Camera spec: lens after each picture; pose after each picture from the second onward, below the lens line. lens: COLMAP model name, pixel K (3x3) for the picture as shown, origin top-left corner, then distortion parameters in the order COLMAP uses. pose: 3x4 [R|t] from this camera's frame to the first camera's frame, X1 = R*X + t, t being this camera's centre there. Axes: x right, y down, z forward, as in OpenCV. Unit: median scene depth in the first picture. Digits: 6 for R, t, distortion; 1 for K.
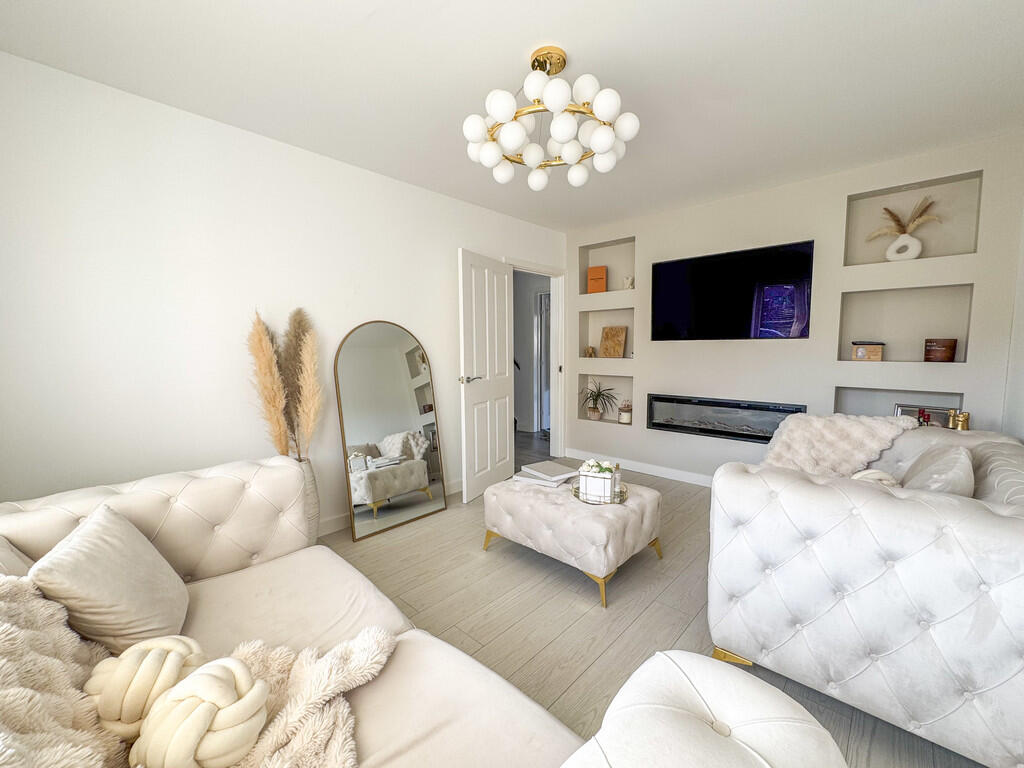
lens RADIAL K [[416.9, 0, 510.6], [0, 416.9, 385.1], [0, 0, 1]] dist [-0.002187, -0.000093]
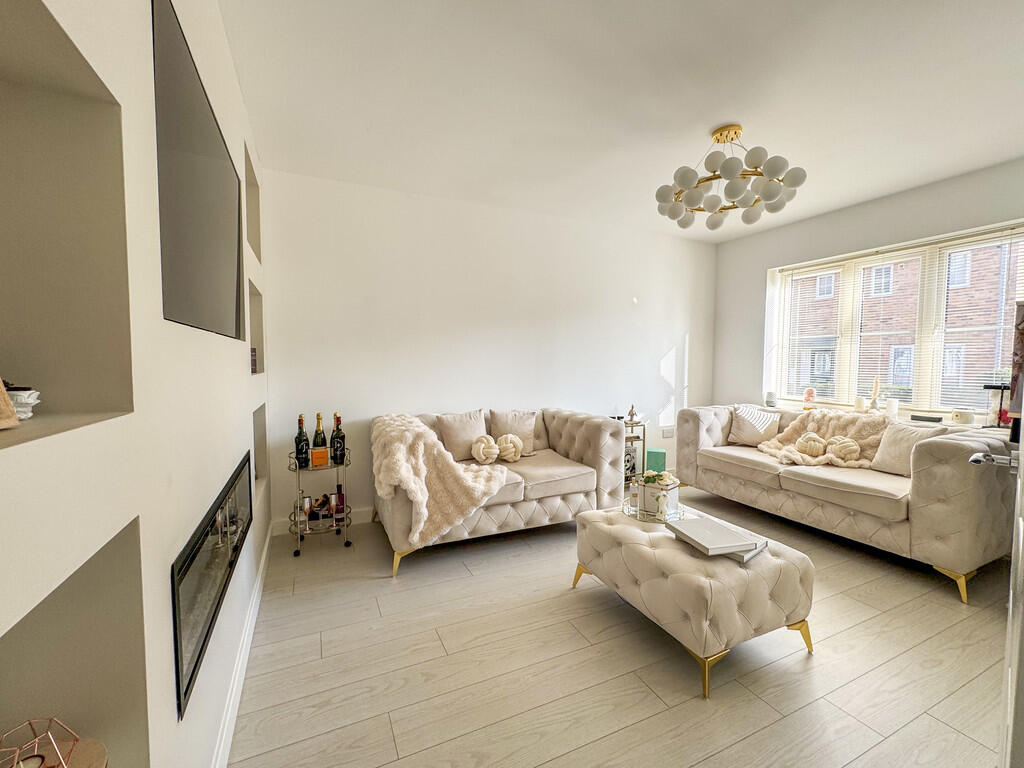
lens RADIAL K [[431.1, 0, 512.0], [0, 431.1, 384.0], [0, 0, 1]] dist [0.000233, 0.000027]
pose [[-0.928054, -0.024618, 0.371632, 0.117268], [0.029238, 0.989918, 0.138590, -0.129946], [-0.371297, 0.139484, -0.917978, 1.506616]]
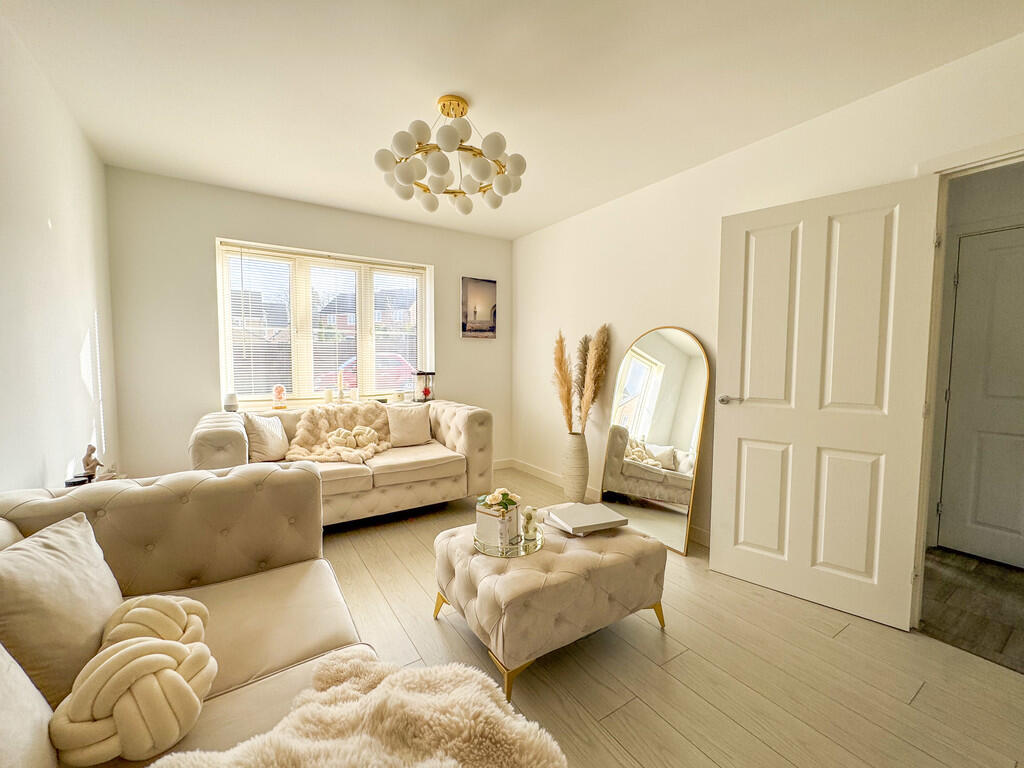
lens RADIAL K [[416.9, 0, 510.6], [0, 416.9, 385.1], [0, 0, 1]] dist [-0.002187, -0.000093]
pose [[-0.251574, 0.055999, -0.966217, 0.722211], [-0.094797, 0.992099, 0.082182, -0.066734], [0.963184, 0.112269, -0.244278, 0.885908]]
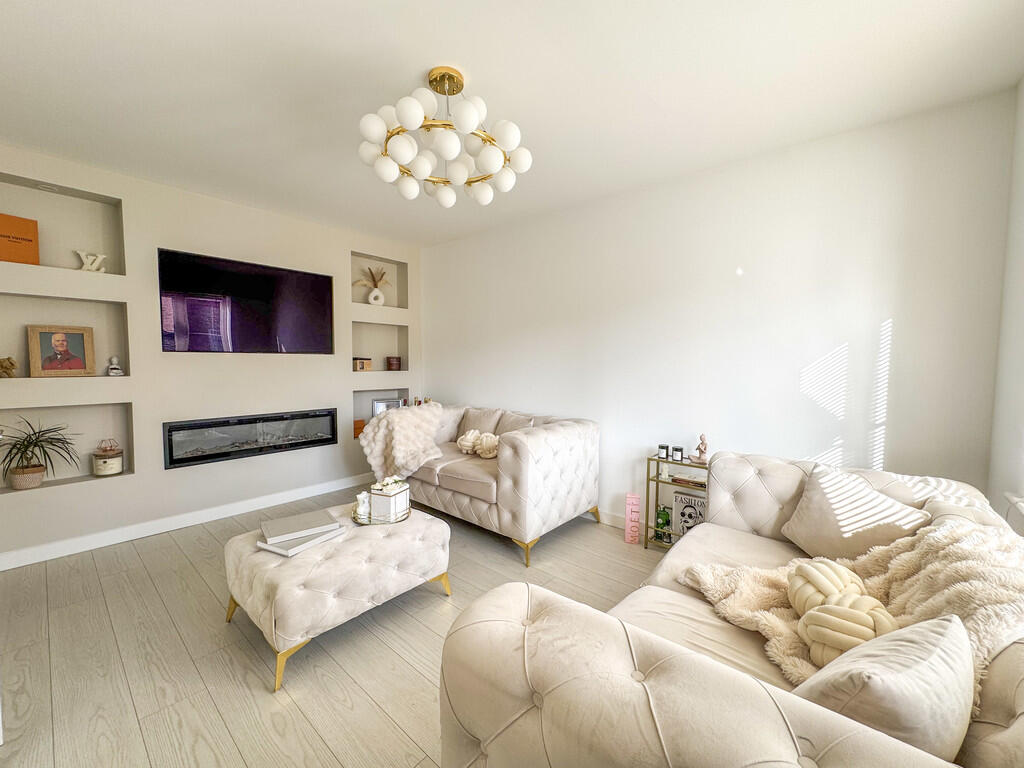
lens RADIAL K [[408.7, 0, 512.0], [0, 408.7, 384.0], [0, 0, 1]] dist [0.000082, 0.000008]
pose [[-0.042599, -0.053915, 0.997636, -0.557108], [0.083067, 0.994894, 0.057314, -0.050826], [-0.995633, 0.085312, -0.037903, 0.543731]]
